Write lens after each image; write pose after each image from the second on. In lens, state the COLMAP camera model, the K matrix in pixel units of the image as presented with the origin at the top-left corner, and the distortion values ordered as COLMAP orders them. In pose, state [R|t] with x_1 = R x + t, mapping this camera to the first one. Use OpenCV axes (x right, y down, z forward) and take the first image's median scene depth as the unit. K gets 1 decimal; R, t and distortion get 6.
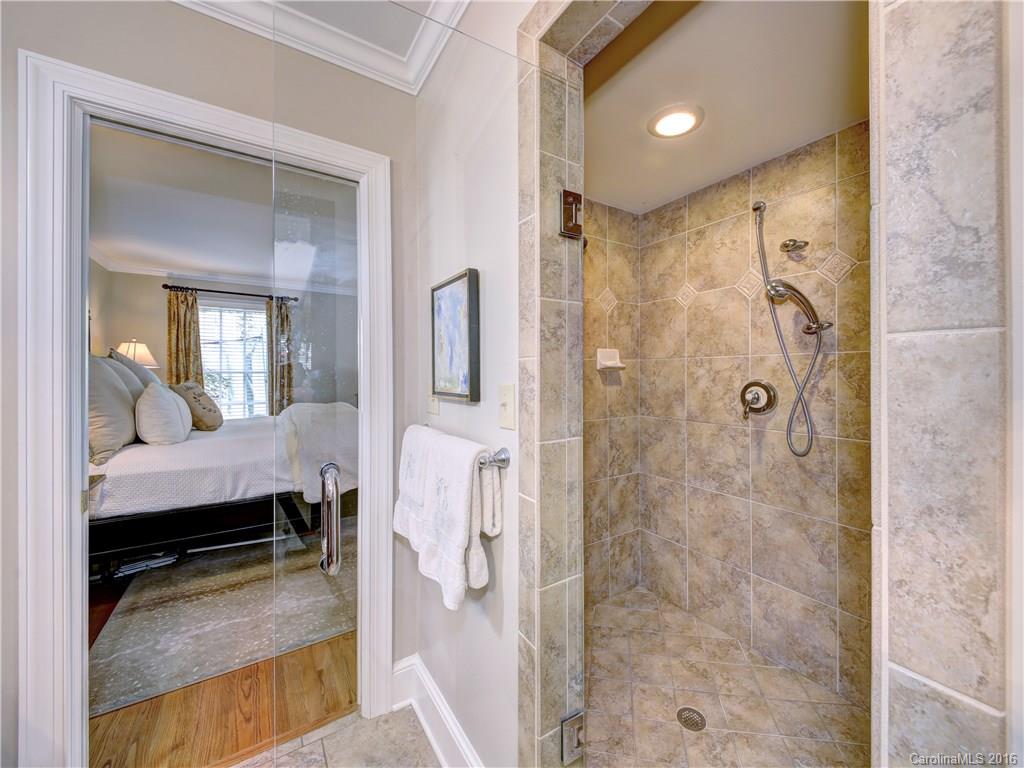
lens RADIAL K [[403.1, 0, 523.0], [0, 403.1, 374.3], [0, 0, 1]] dist [0.018330, -0.002457]
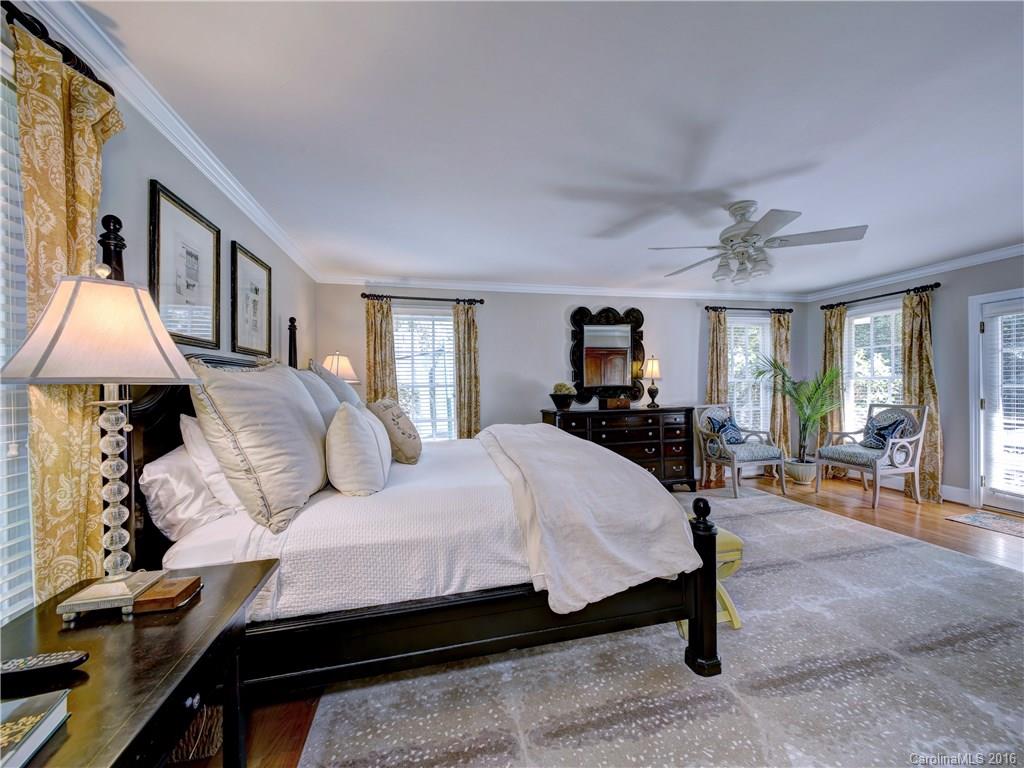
lens RADIAL K [[403.1, 0, 511.5], [0, 403.1, 387.9], [0, 0, 1]] dist [0.018330, -0.002457]
pose [[0.928031, -0.011952, -0.372310, -0.236350], [0.013544, 0.999907, 0.001661, -0.000394], [0.372256, -0.006584, 0.928107, 0.285328]]
